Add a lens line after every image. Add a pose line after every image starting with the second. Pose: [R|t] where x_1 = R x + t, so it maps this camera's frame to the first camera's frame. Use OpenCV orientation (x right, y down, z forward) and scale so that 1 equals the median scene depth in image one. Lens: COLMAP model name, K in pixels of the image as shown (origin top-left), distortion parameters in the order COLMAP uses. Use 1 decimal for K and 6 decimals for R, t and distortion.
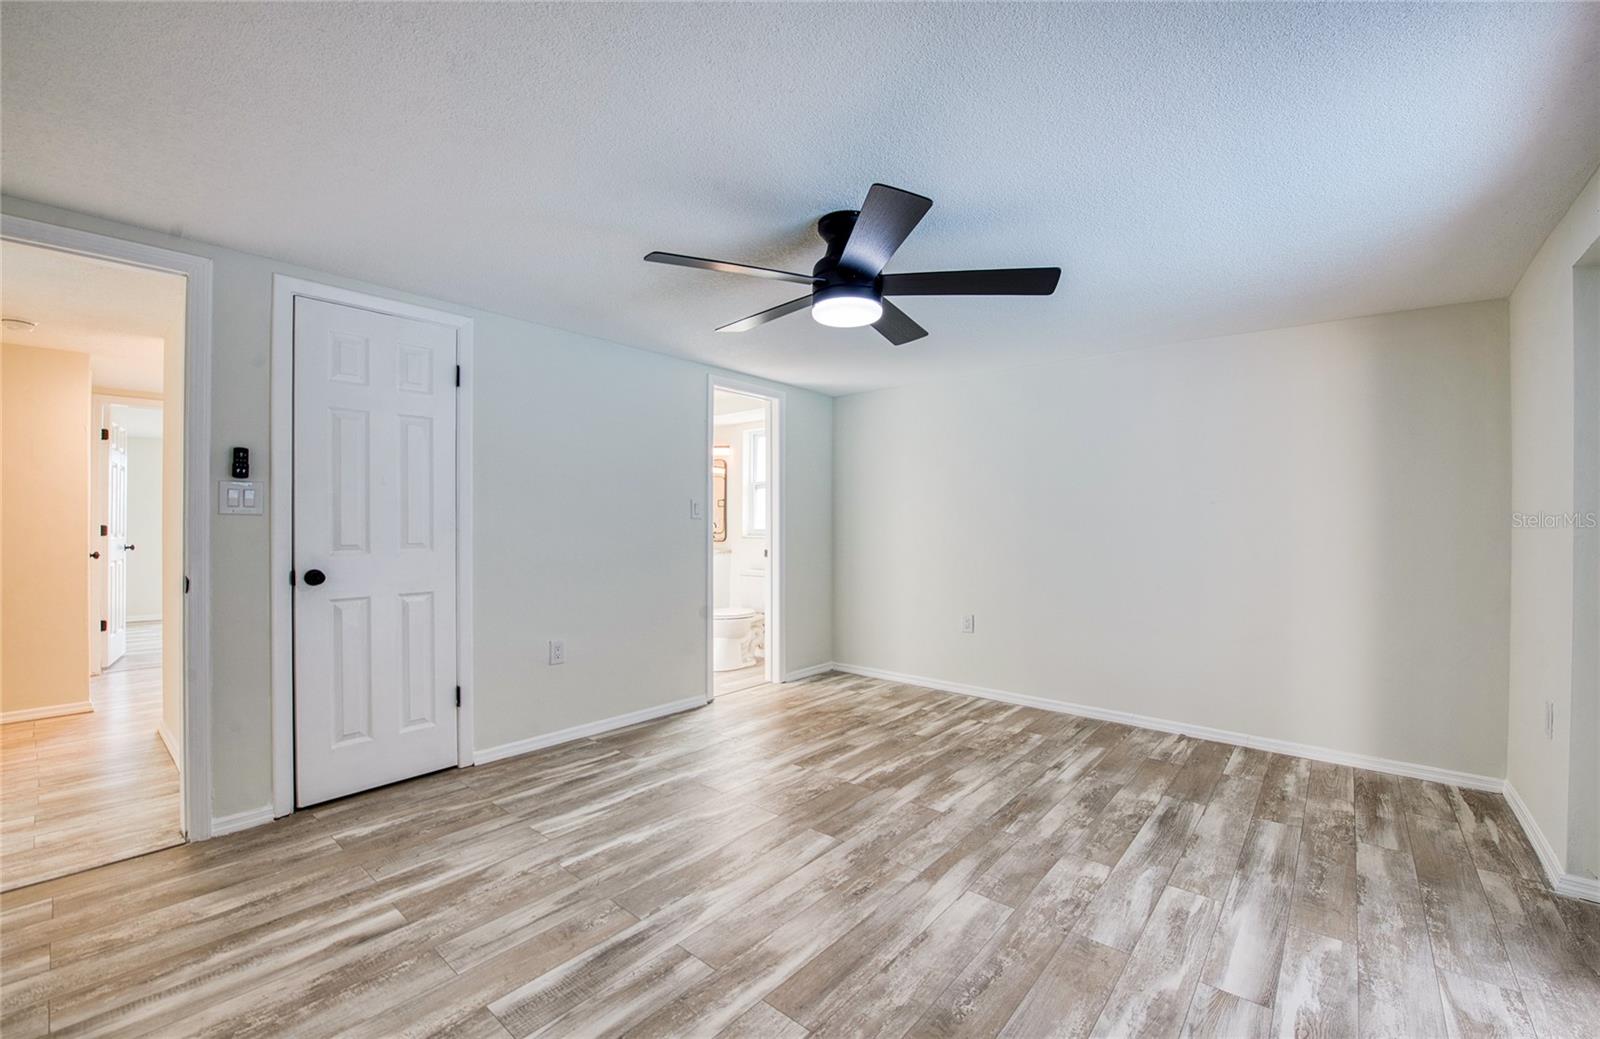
lens RADIAL K [[675.1, 0, 800.0], [0, 675.1, 519.5], [0, 0, 1]] dist [-0.024645, -0.000195]
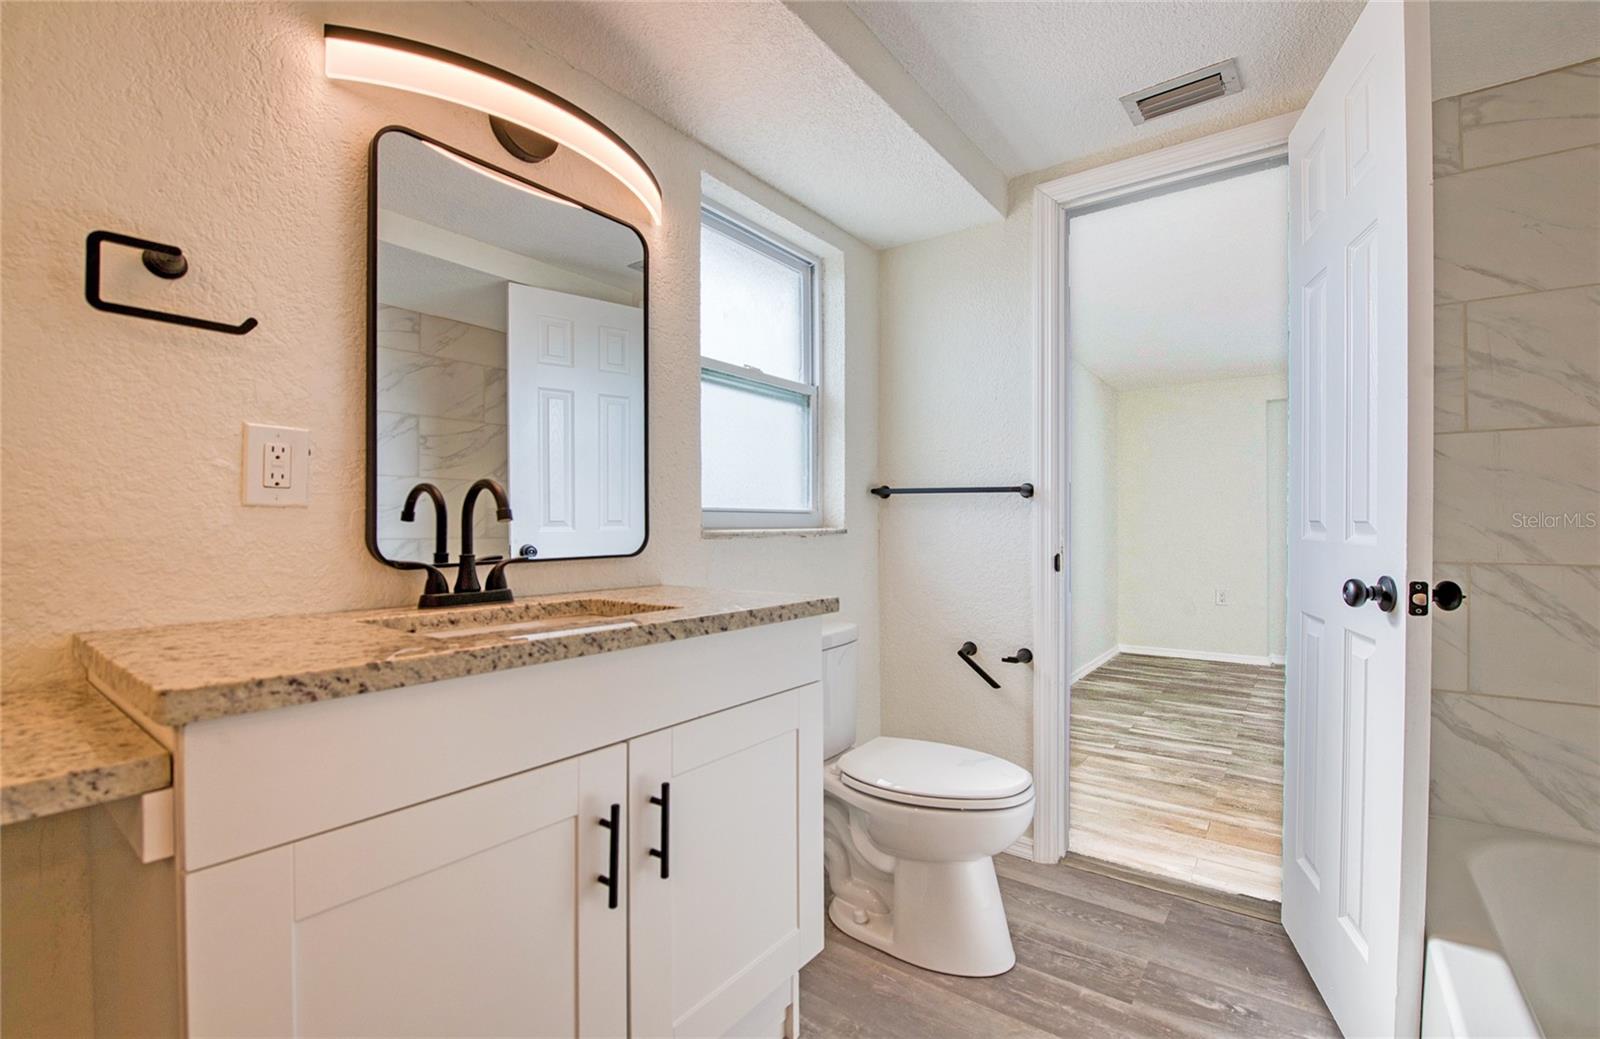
lens RADIAL K [[675.1, 0, 800.0], [0, 675.1, 519.5], [0, 0, 1]] dist [-0.024645, -0.000195]
pose [[-0.062292, -0.002498, 0.998055, -0.759884], [0.000223, 0.999997, 0.002517, 0.035348], [-0.998058, 0.000379, -0.062291, 1.959813]]
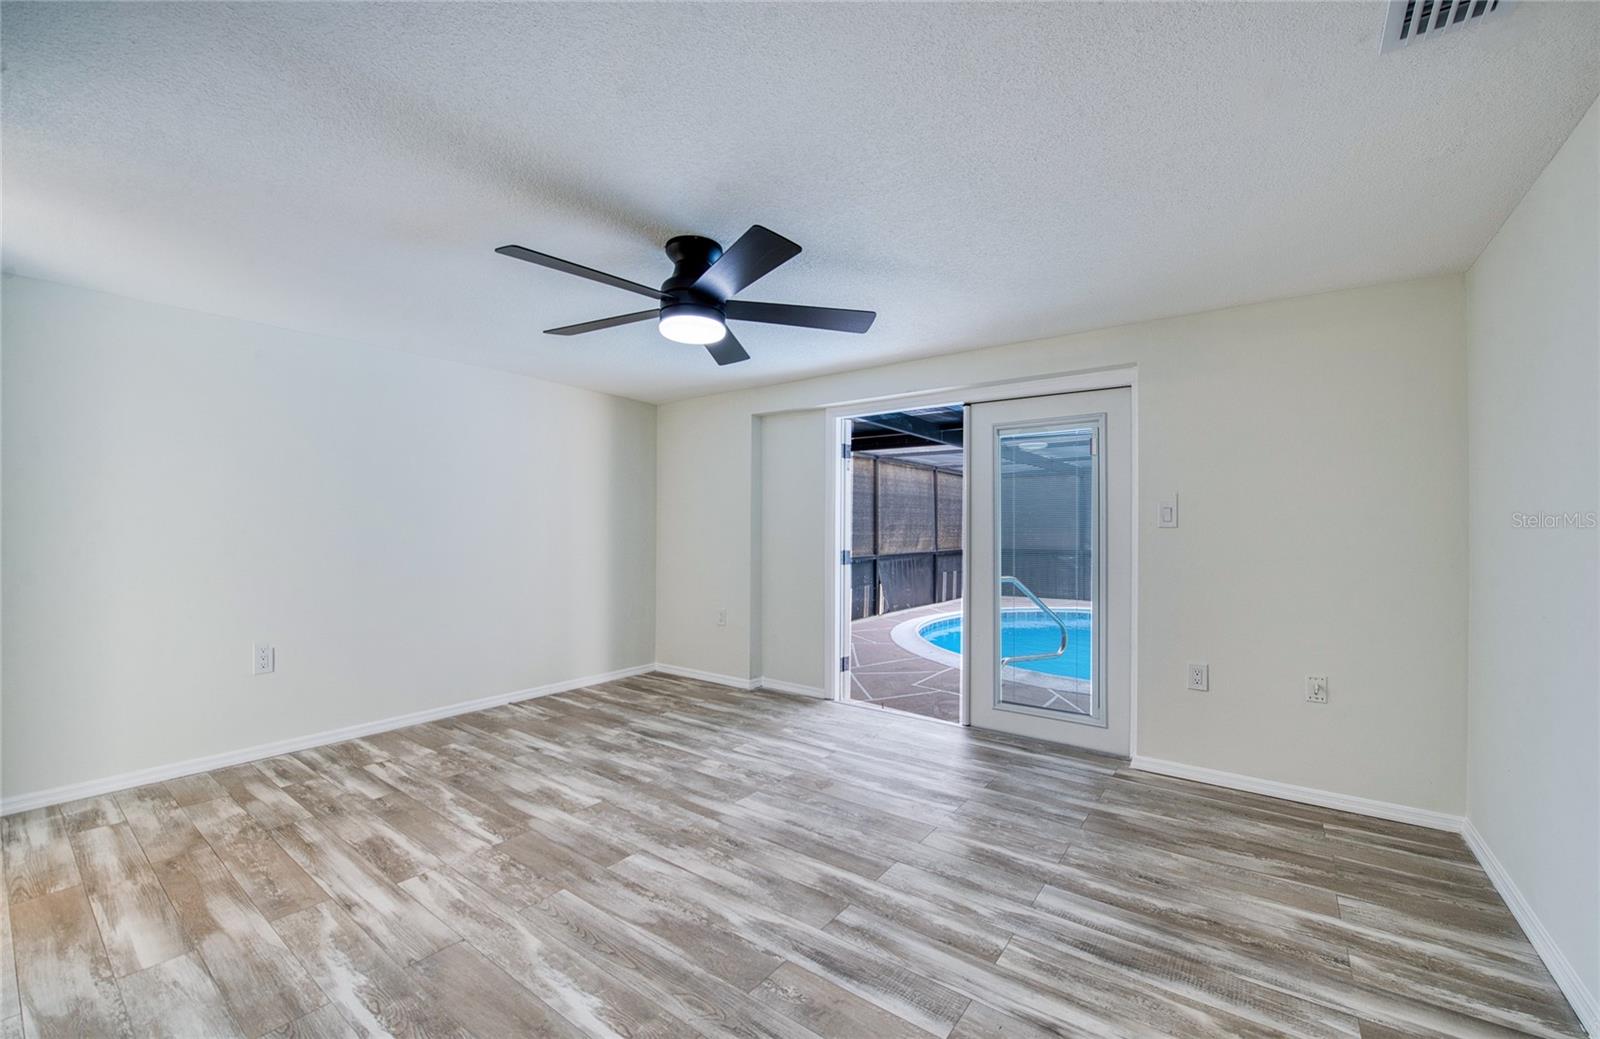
lens RADIAL K [[616.4, 0, 800.0], [0, 616.4, 519.5], [0, 0, 1]] dist [-0.013370, -0.004028]
pose [[-0.070413, 0.005297, 0.997504, -0.723947], [-0.007029, 0.999958, -0.005806, -0.012355], [-0.997493, -0.007421, -0.070373, 0.685061]]
